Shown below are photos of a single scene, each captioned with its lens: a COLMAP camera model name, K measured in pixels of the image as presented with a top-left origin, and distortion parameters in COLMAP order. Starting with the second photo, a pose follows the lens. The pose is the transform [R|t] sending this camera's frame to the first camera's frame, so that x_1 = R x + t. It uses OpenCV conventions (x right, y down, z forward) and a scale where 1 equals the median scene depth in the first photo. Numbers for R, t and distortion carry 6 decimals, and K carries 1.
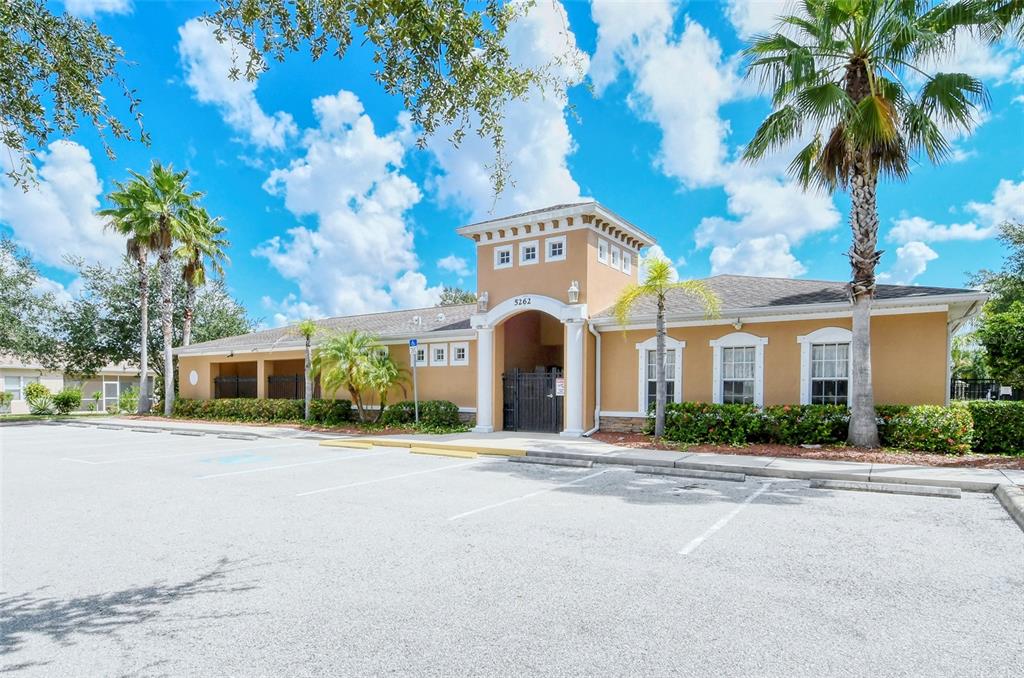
lens RADIAL K [[539.7, 0, 523.5], [0, 539.7, 357.4], [0, 0, 1]] dist [0.000738, -0.000738]
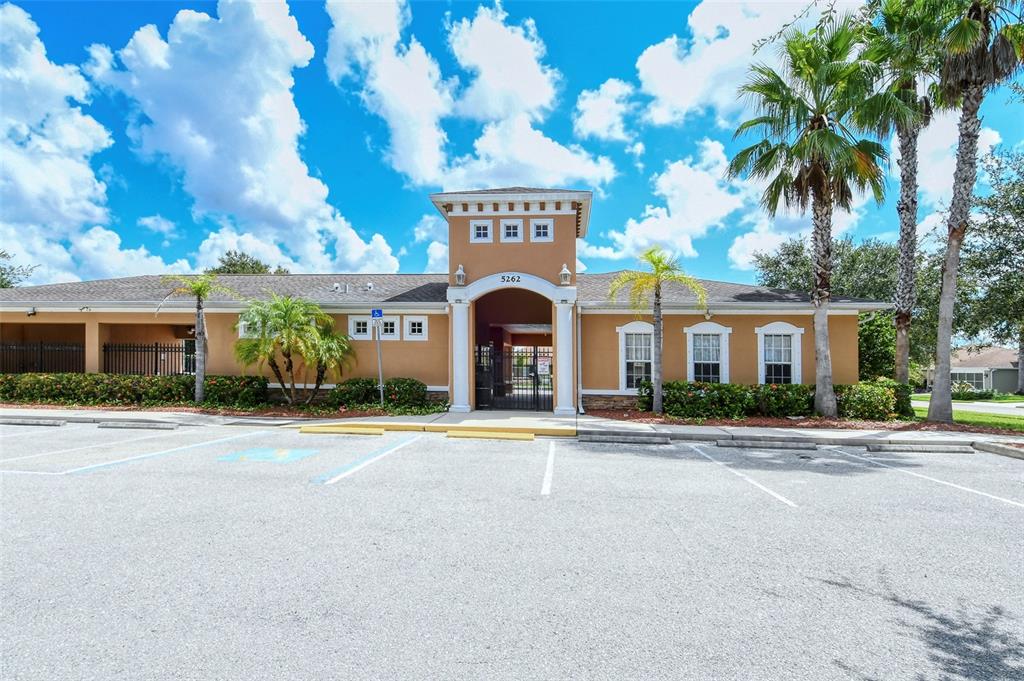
lens RADIAL K [[510.2, 0, 510.3], [0, 510.2, 322.1], [0, 0, 1]] dist [0.002356, -0.000475]
pose [[0.904172, 0.052940, 0.423876, -0.394392], [-0.040309, 0.998437, -0.038718, 0.012496], [-0.425263, 0.017922, 0.904892, 0.153525]]
